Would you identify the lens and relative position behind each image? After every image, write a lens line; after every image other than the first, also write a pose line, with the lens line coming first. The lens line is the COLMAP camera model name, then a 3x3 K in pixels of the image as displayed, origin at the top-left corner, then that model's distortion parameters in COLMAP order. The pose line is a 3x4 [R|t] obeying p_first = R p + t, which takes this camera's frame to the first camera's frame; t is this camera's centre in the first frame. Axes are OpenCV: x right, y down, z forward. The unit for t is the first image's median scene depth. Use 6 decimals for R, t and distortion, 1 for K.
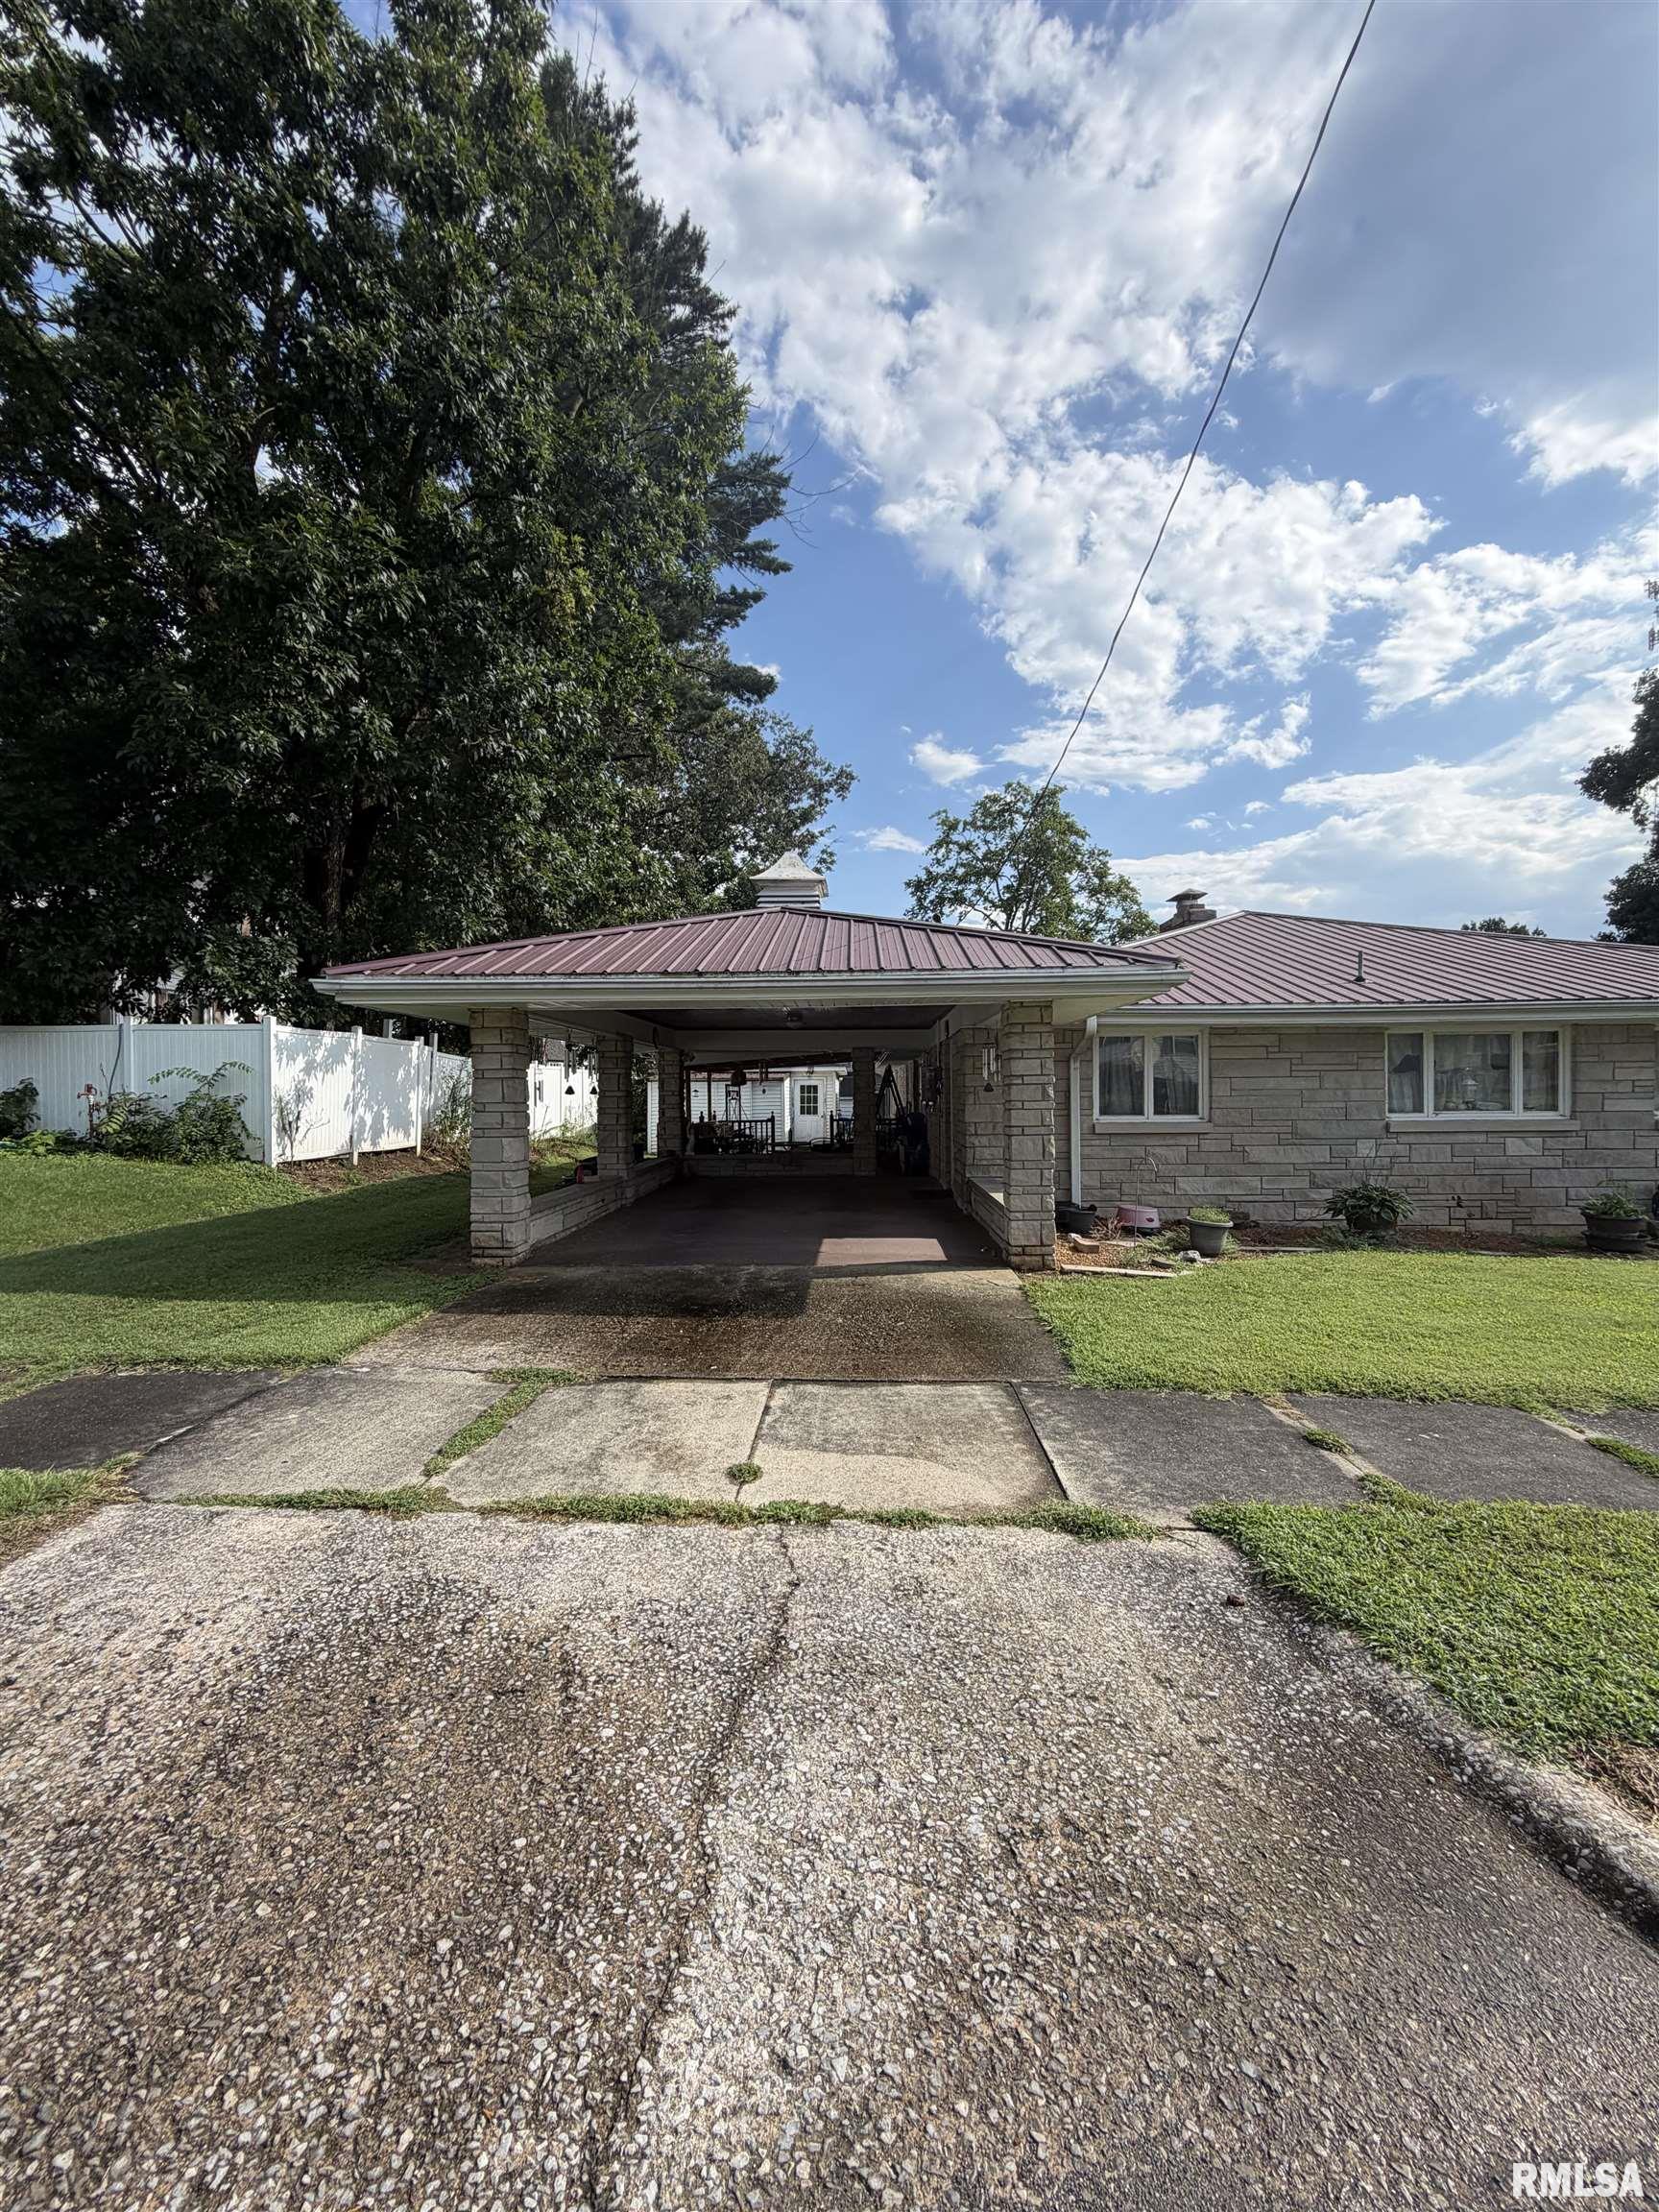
lens RADIAL K [[879.2, 0, 829.5], [0, 879.2, 1106.0], [0, 0, 1]] dist [0.001340, 0.000034]
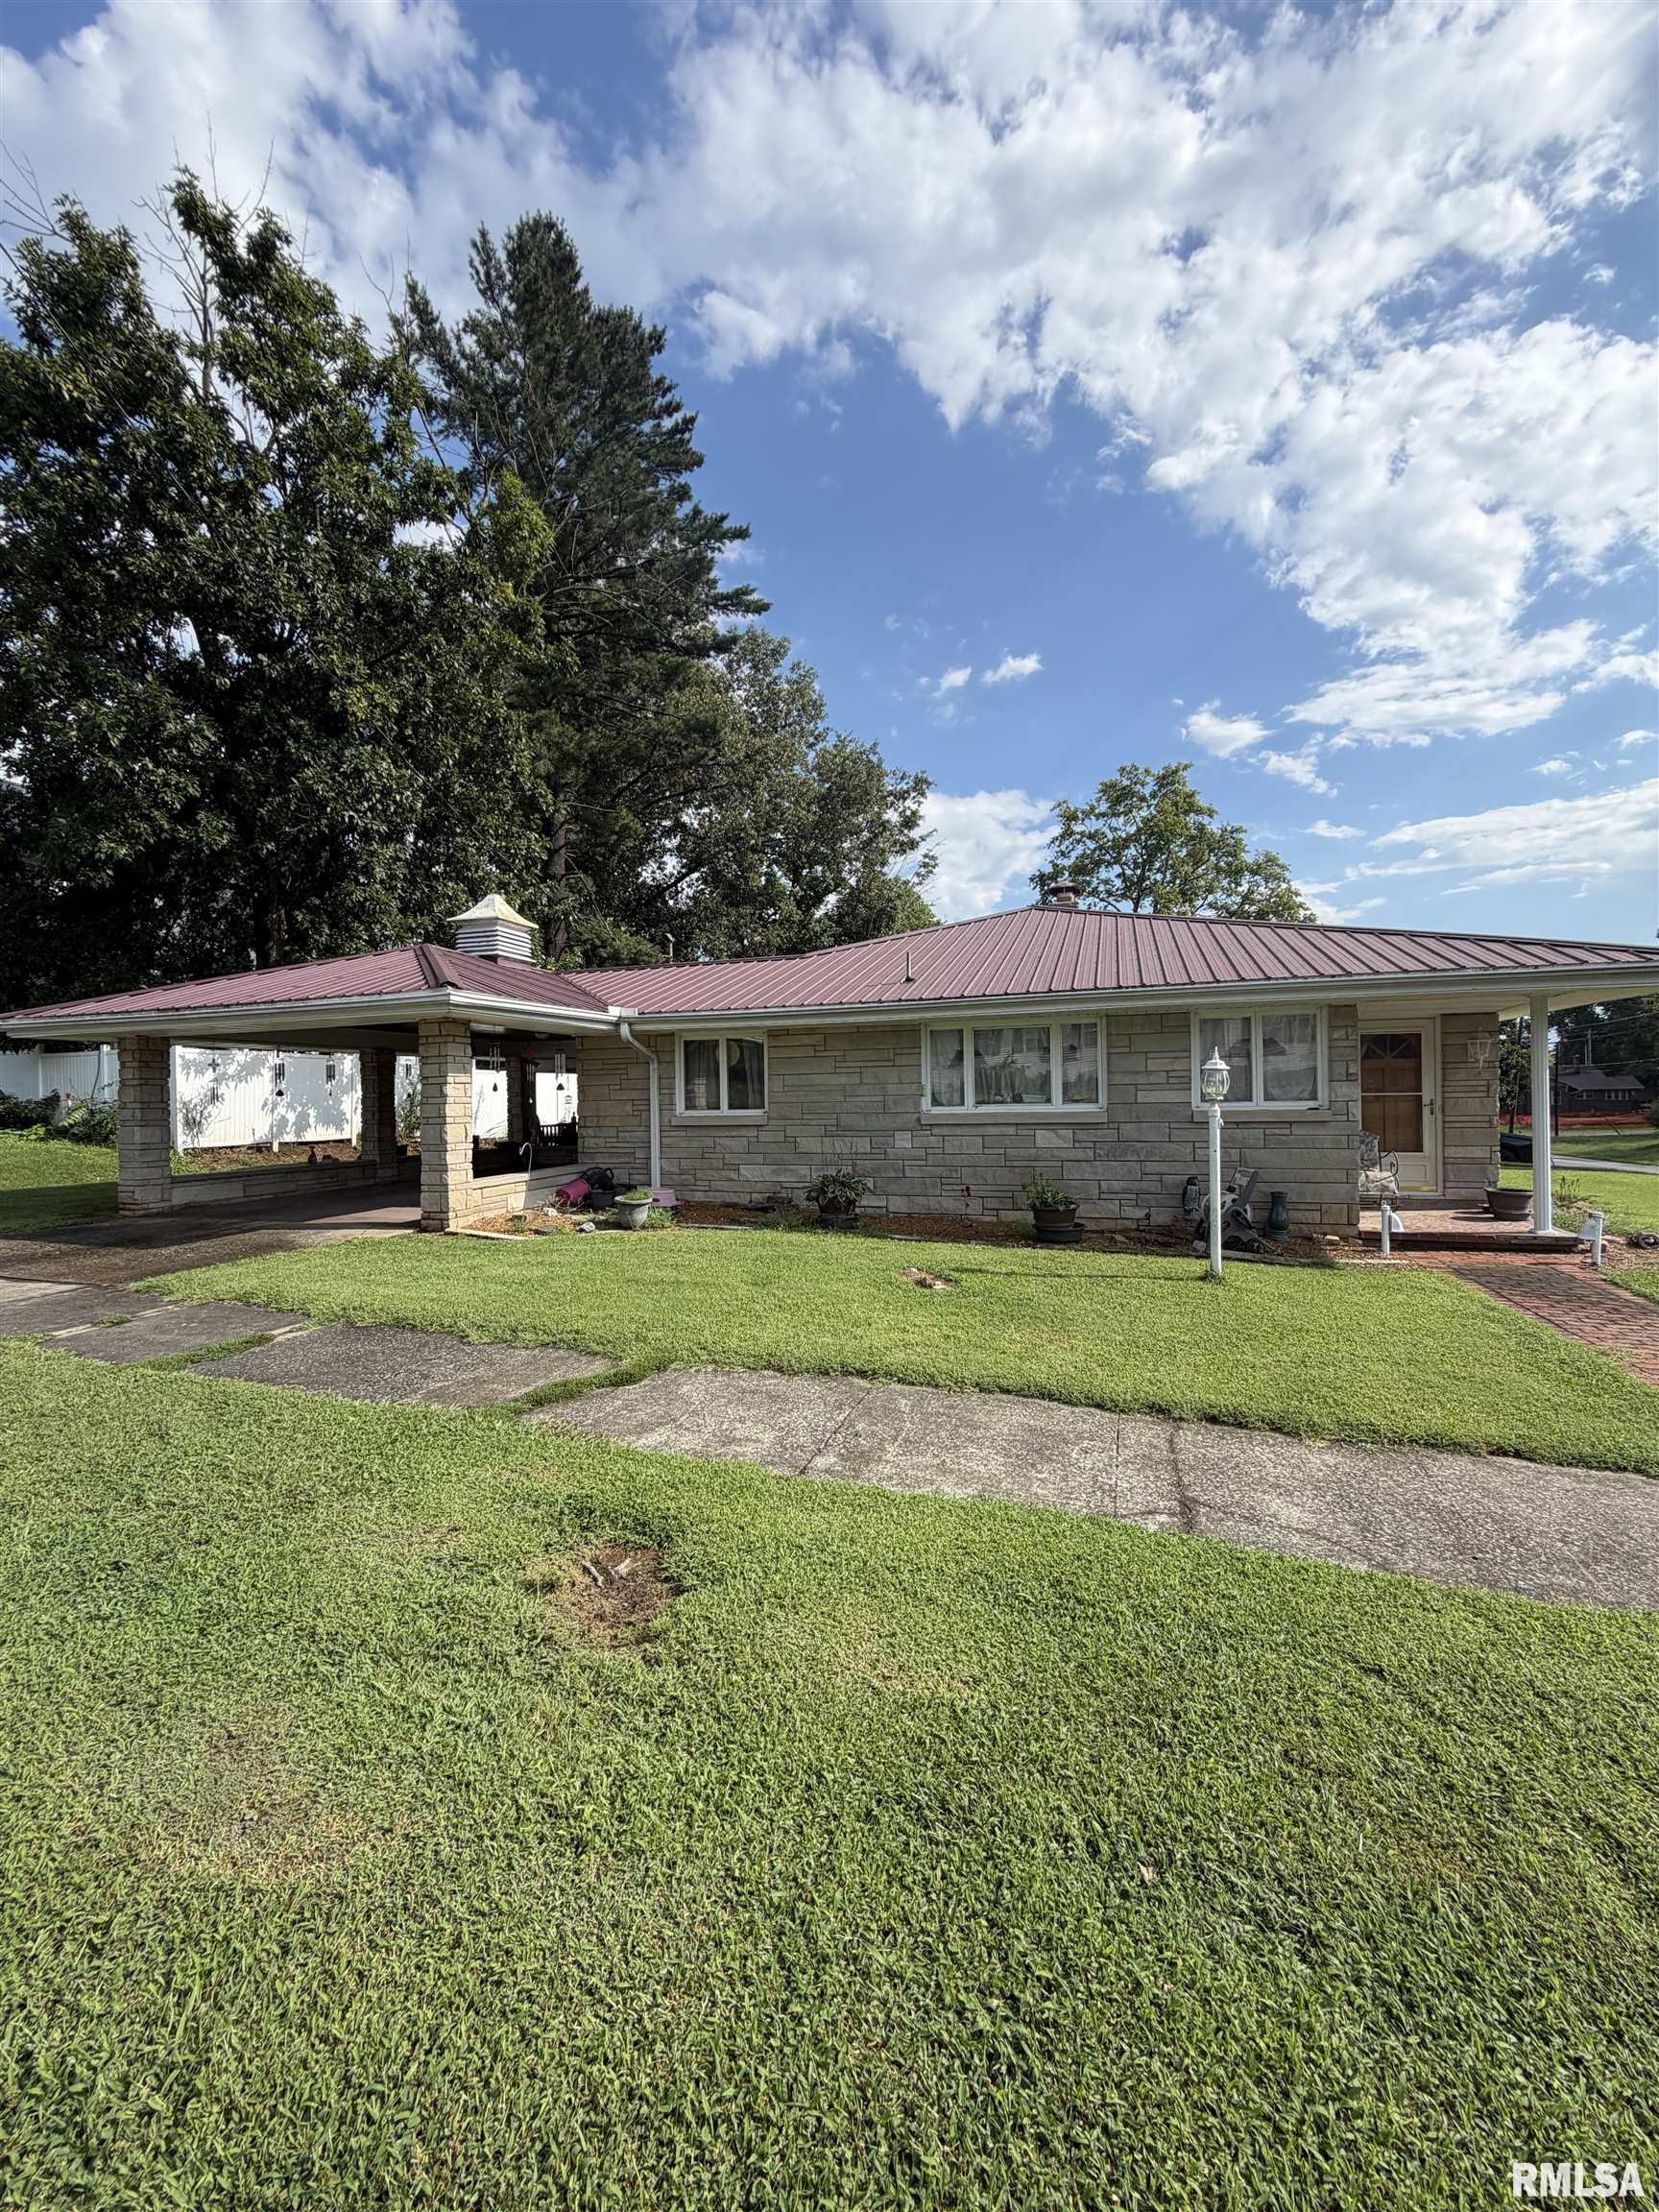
lens RADIAL K [[891.0, 0, 829.5], [0, 891.0, 1106.0], [0, 0, 1]] dist [-0.000262, -0.004017]
pose [[0.955242, -0.006619, -0.295750, 0.165971], [0.005263, 0.999972, -0.005379, 0.002539], [0.295777, 0.003582, 0.955250, -0.008572]]
